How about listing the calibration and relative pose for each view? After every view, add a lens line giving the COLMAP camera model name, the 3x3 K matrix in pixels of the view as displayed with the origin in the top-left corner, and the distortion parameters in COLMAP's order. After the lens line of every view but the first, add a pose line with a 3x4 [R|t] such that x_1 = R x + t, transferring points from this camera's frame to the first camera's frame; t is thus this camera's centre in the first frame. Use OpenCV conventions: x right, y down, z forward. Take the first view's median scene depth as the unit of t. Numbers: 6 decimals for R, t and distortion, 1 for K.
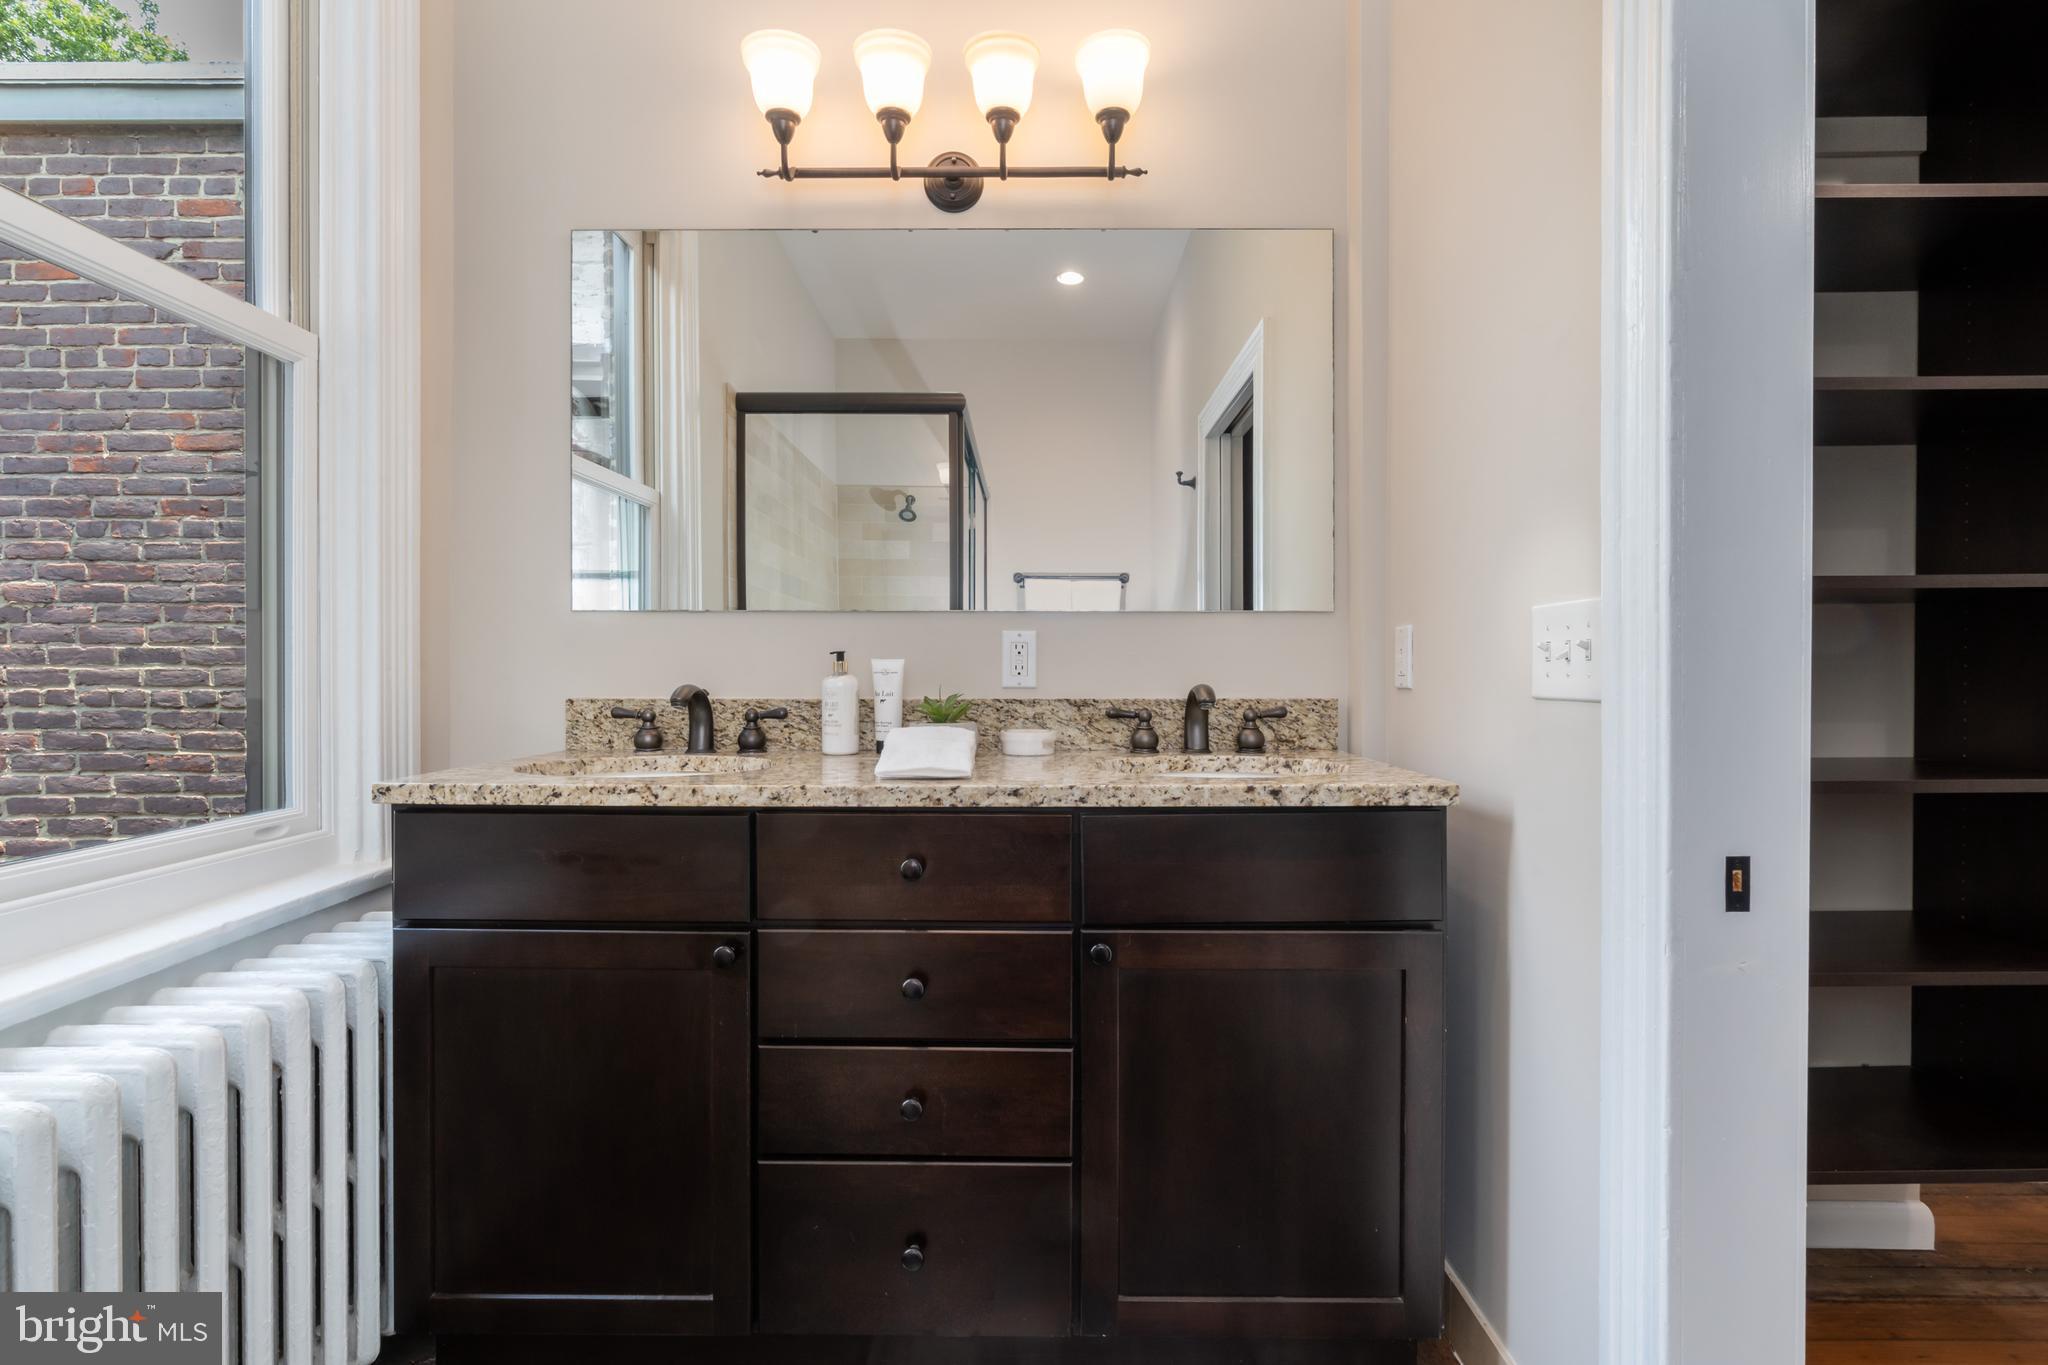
lens RADIAL K [[909.1, 0, 1032.7], [0, 909.1, 669.8], [0, 0, 1]] dist [0.002989, 0.000567]
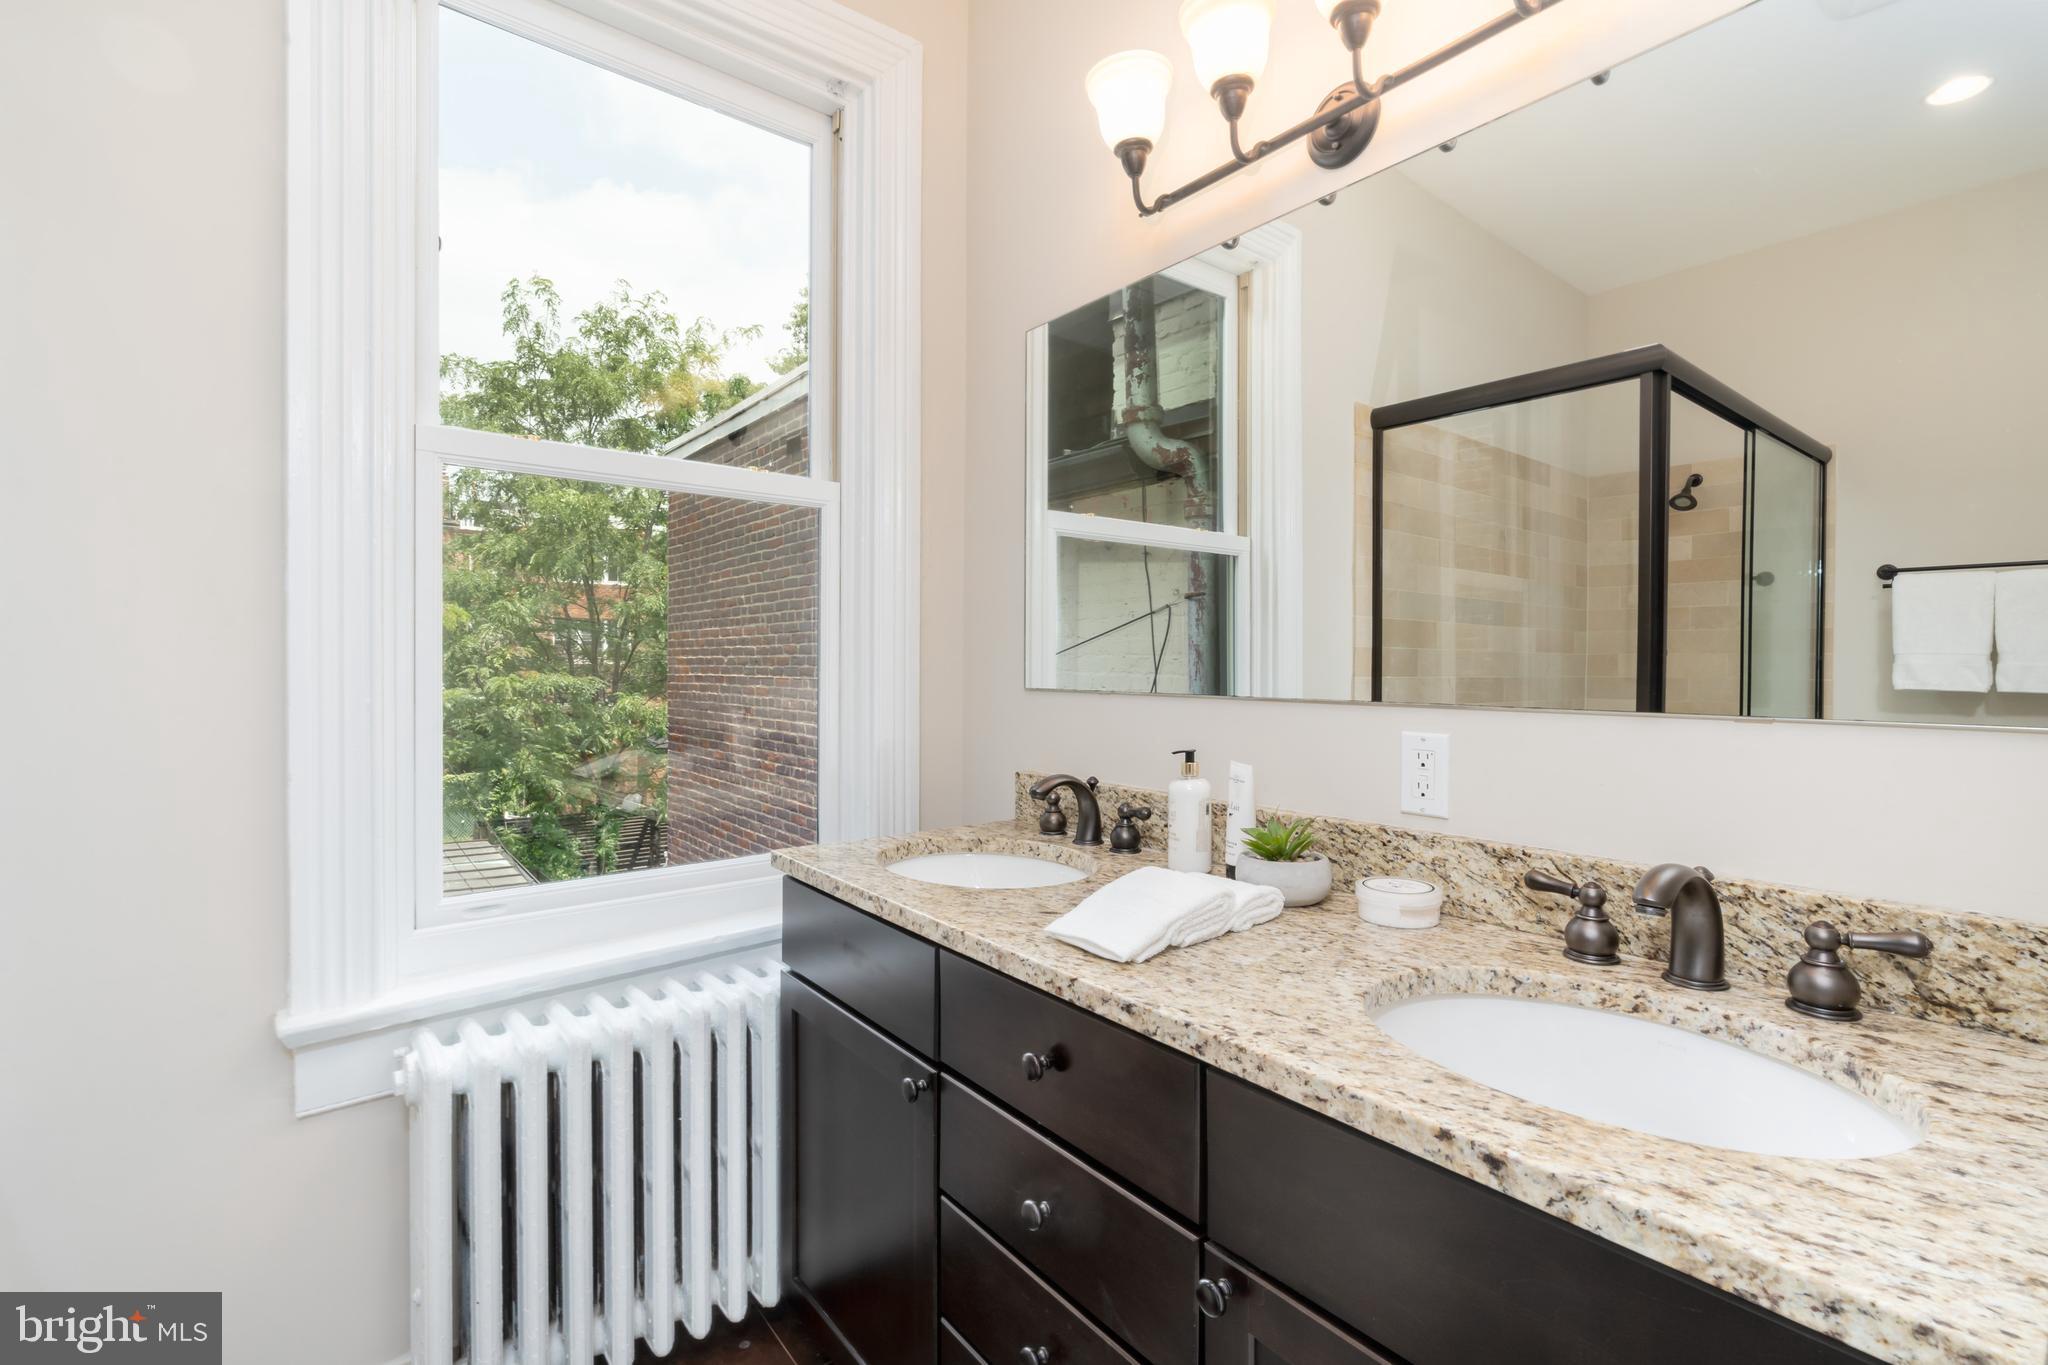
lens RADIAL K [[909.1, 0, 1035.5], [0, 909.1, 679.5], [0, 0, 1]] dist [0.002989, 0.000567]
pose [[0.641409, 0.011869, -0.767107, 0.344737], [-0.006605, 0.999929, 0.009948, -0.093612], [0.767171, -0.001314, 0.641442, 0.347895]]
